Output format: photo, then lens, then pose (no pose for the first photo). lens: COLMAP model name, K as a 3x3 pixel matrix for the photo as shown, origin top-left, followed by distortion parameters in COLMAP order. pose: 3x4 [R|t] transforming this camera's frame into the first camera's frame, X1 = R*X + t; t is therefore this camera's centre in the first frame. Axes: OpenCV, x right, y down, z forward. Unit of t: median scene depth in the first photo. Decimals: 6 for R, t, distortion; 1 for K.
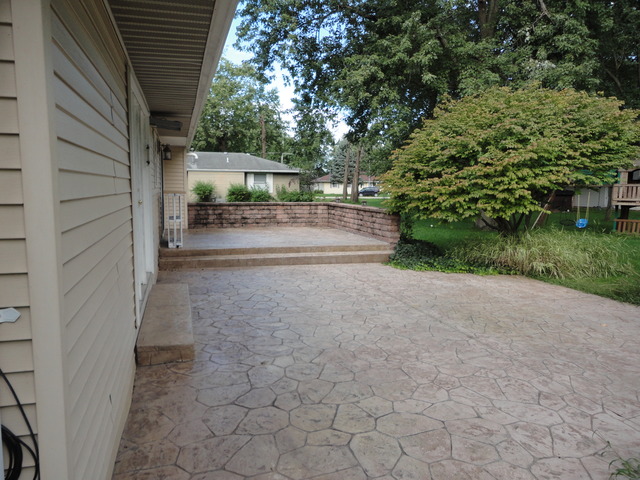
lens RADIAL K [[467.8, 0, 337.2], [0, 467.8, 240.5], [0, 0, 1]] dist [-0.010733, 0.000057]
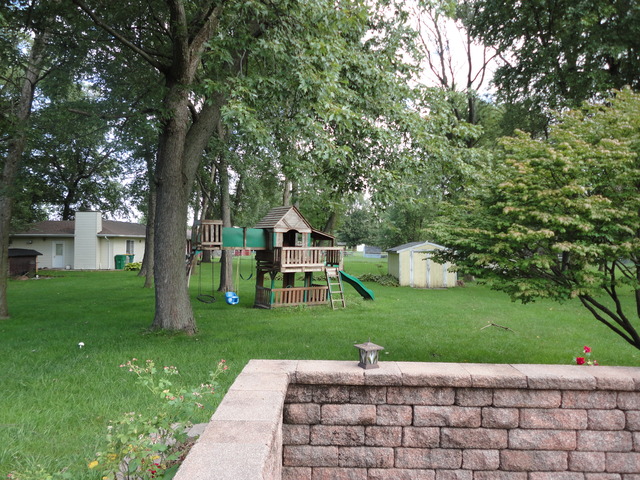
lens RADIAL K [[457.9, 0, 320.0], [0, 457.9, 240.0], [0, 0, 1]] dist [0.036727, -0.001388]
pose [[0.327054, -0.001175, 0.945005, -0.179405], [0.107313, 0.993577, -0.035904, -0.111762], [-0.938893, 0.113154, 0.325079, 0.772897]]
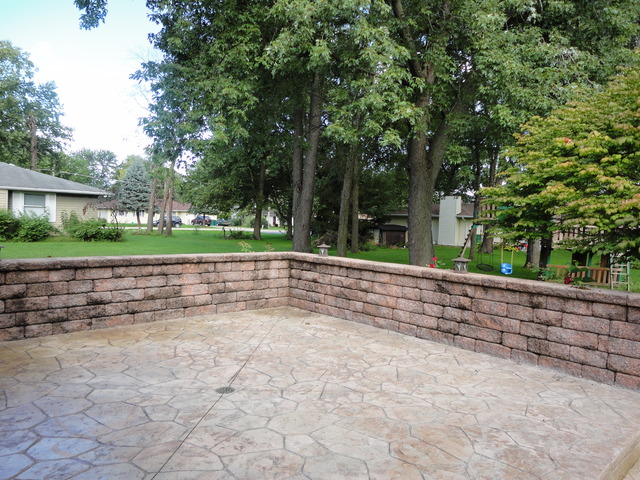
lens RADIAL K [[467.8, 0, 337.2], [0, 467.8, 240.5], [0, 0, 1]] dist [-0.010733, 0.000057]
pose [[0.899047, 0.005223, 0.437820, -0.151534], [0.023681, 0.997885, -0.060531, -0.055178], [-0.437210, 0.064788, 0.897023, 0.481537]]
